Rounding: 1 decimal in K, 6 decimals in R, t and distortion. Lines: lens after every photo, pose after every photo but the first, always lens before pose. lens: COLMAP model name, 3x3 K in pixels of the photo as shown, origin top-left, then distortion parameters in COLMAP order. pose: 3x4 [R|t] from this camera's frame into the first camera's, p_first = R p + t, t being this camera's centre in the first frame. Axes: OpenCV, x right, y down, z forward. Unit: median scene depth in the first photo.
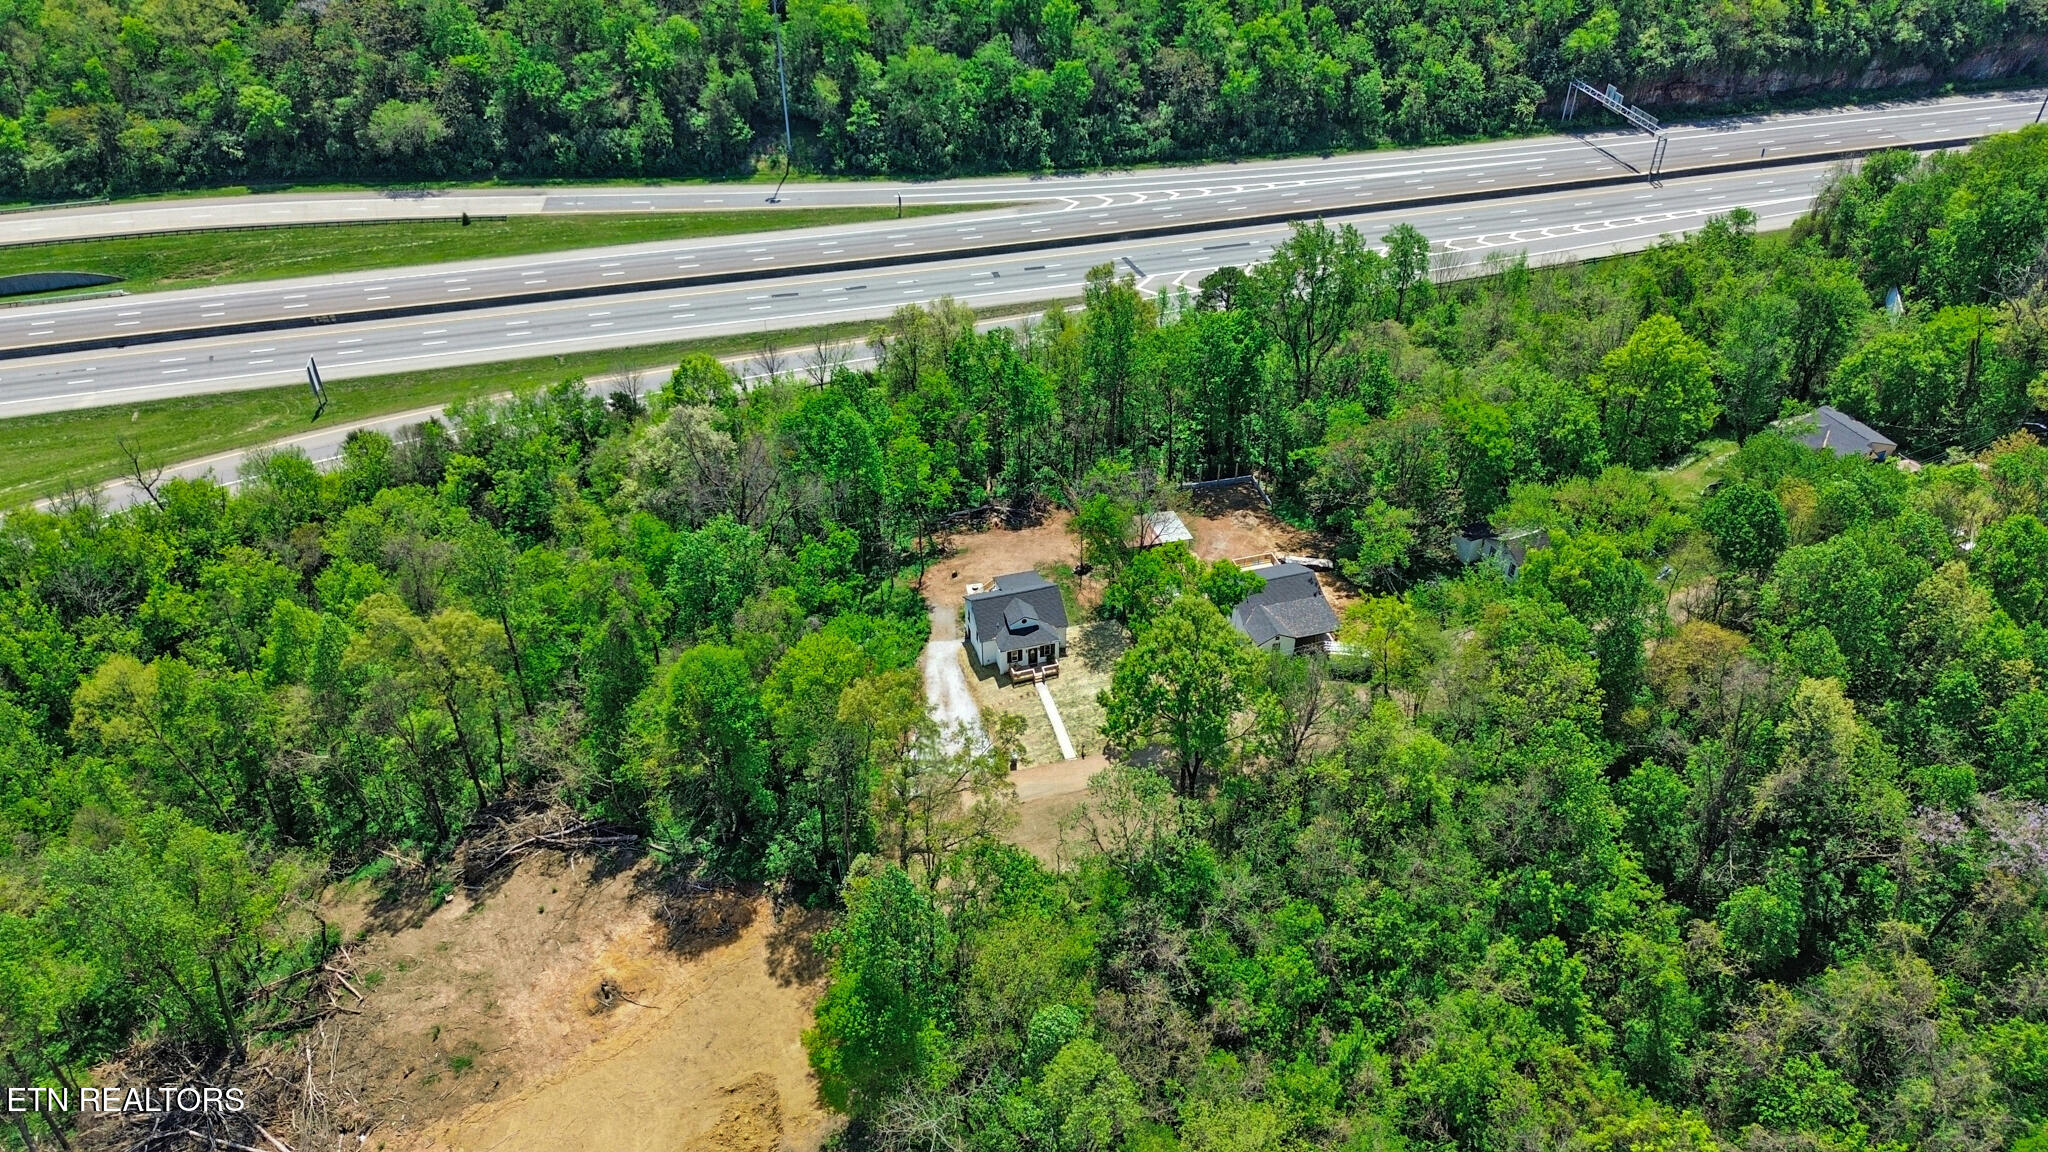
lens RADIAL K [[1440.1, 0, 1047.2], [0, 1440.1, 580.1], [0, 0, 1]] dist [0.059825, -0.057895]
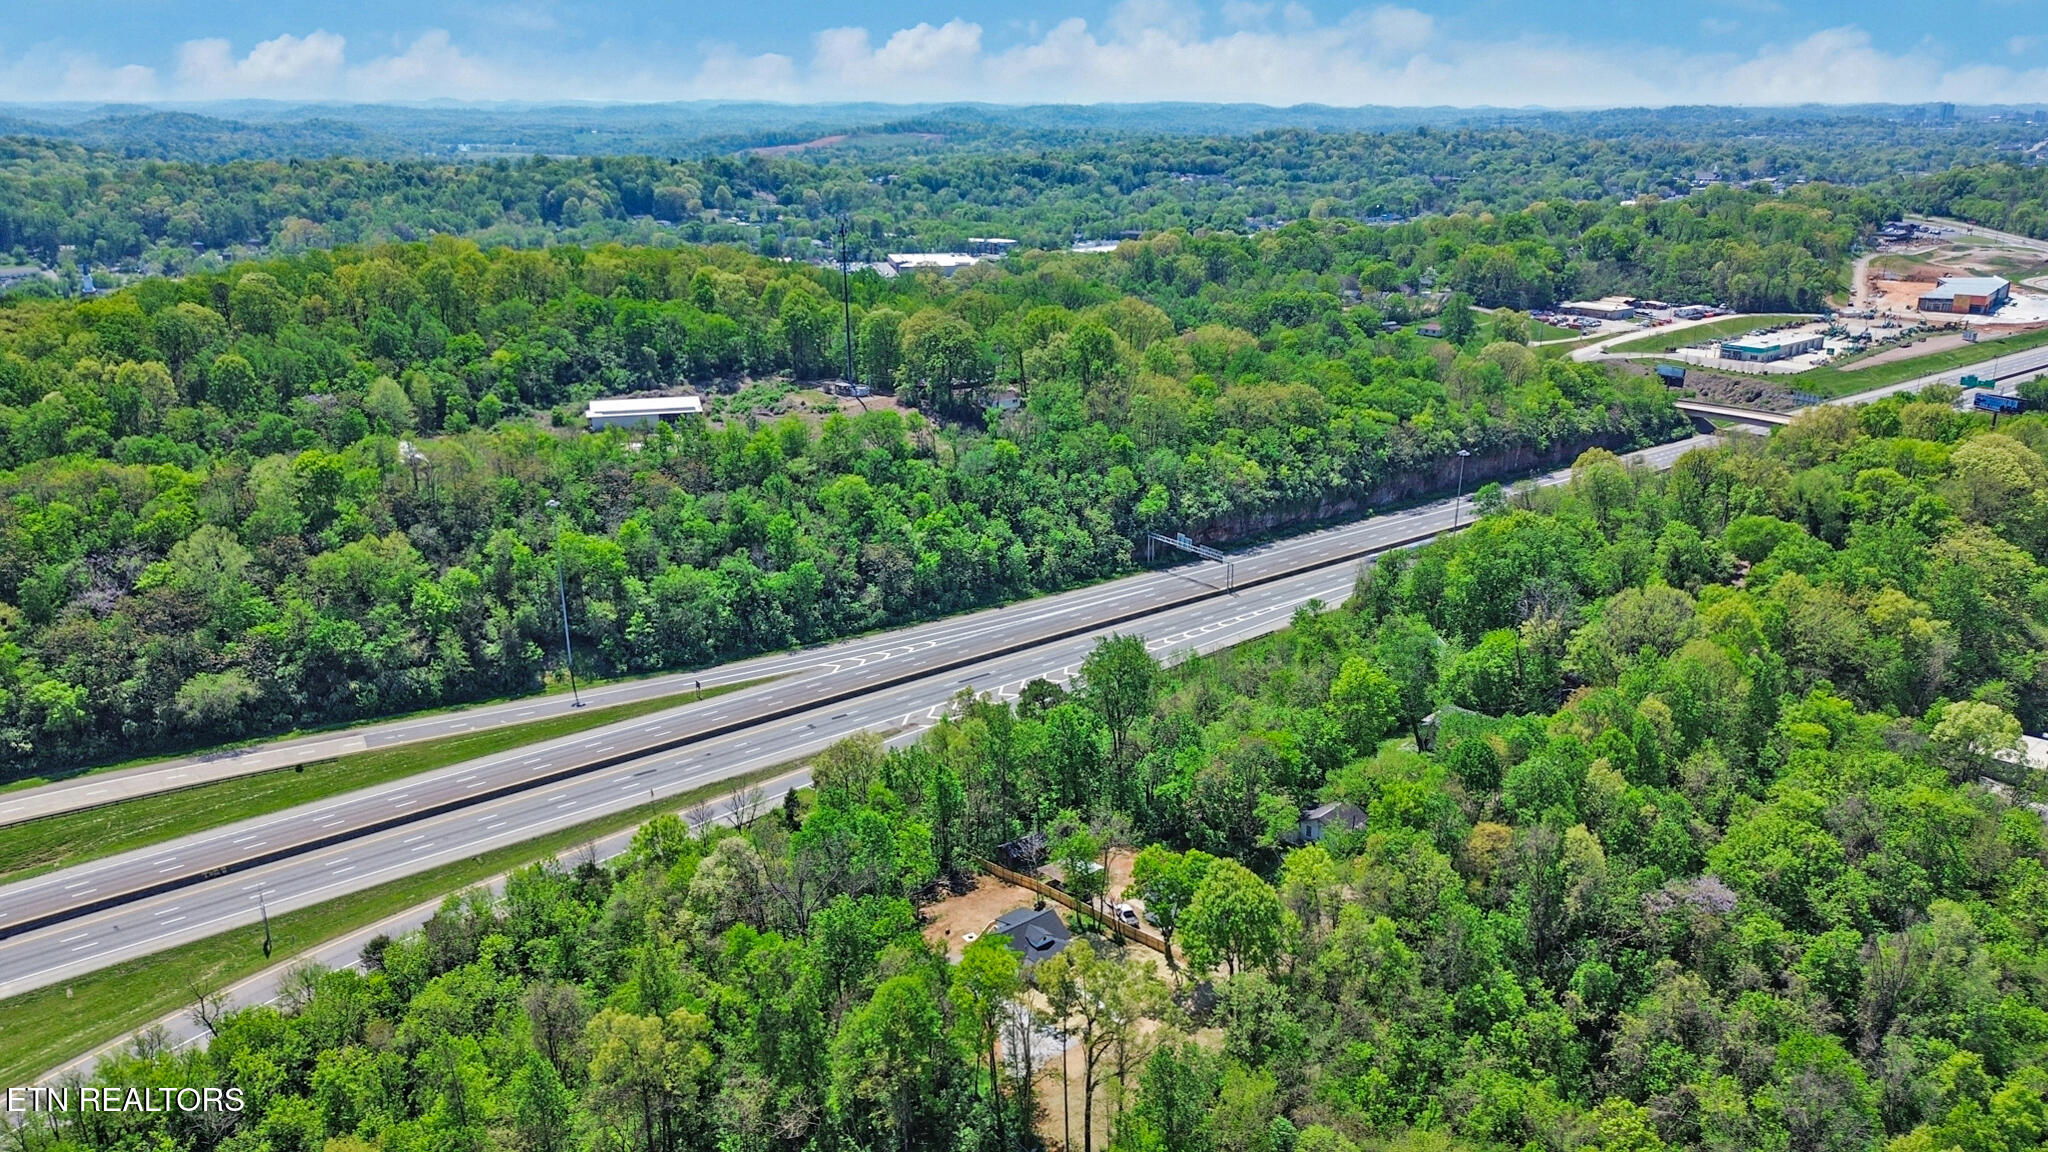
lens RADIAL K [[1440.1, 0, 1047.2], [0, 1440.1, 580.1], [0, 0, 1]] dist [0.059825, -0.057895]
pose [[0.913224, -0.125161, 0.387758, -0.271212], [0.243501, 0.930664, -0.273079, 0.047232], [-0.326693, 0.343802, 0.880382, -0.157065]]
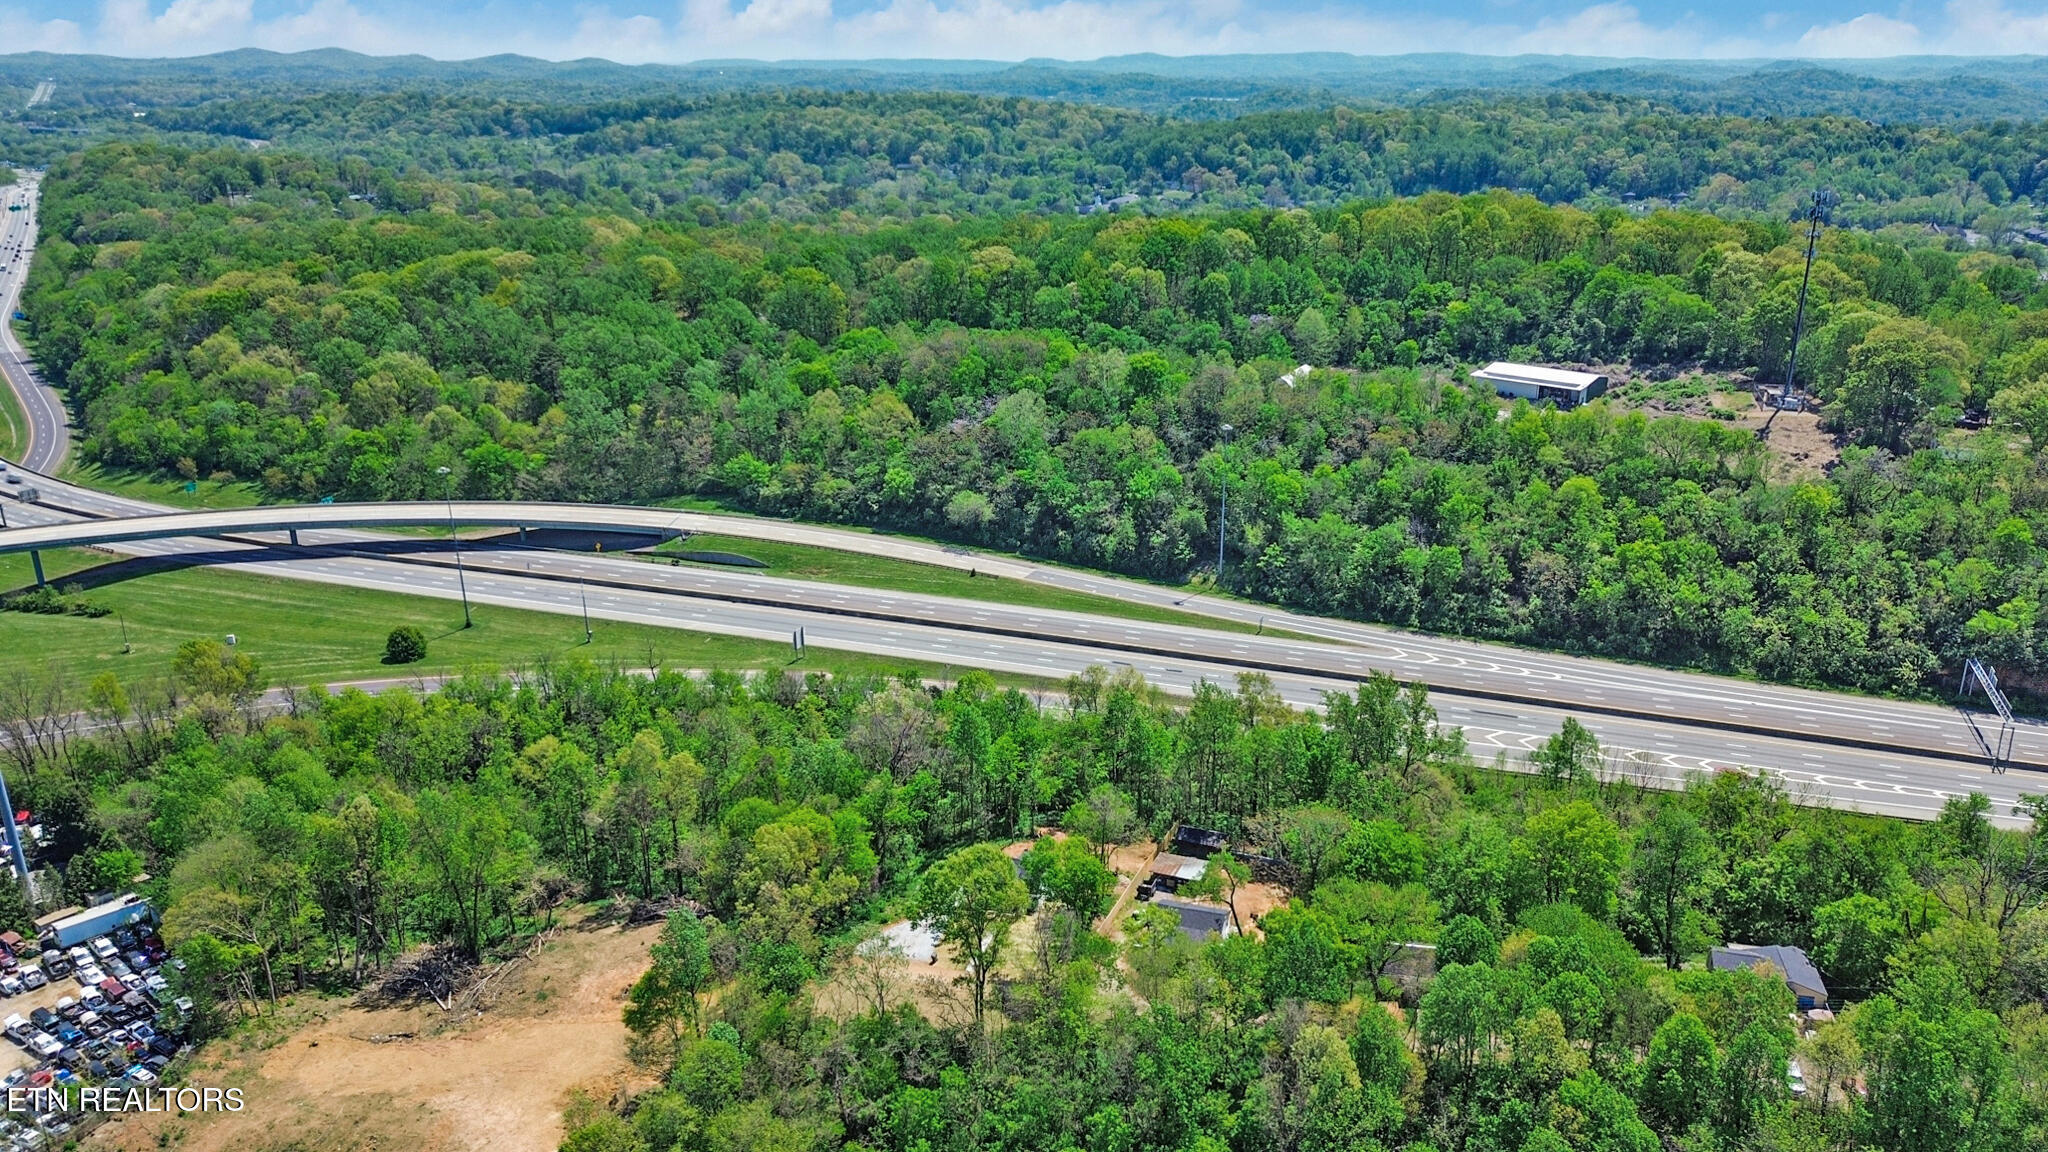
lens RADIAL K [[1440.1, 0, 1047.2], [0, 1440.1, 580.1], [0, 0, 1]] dist [0.059825, -0.057895]
pose [[0.831046, 0.185965, -0.524194, 0.364713], [-0.333276, 0.921019, -0.201624, 0.015918], [0.445298, 0.342260, 0.827386, -0.116975]]
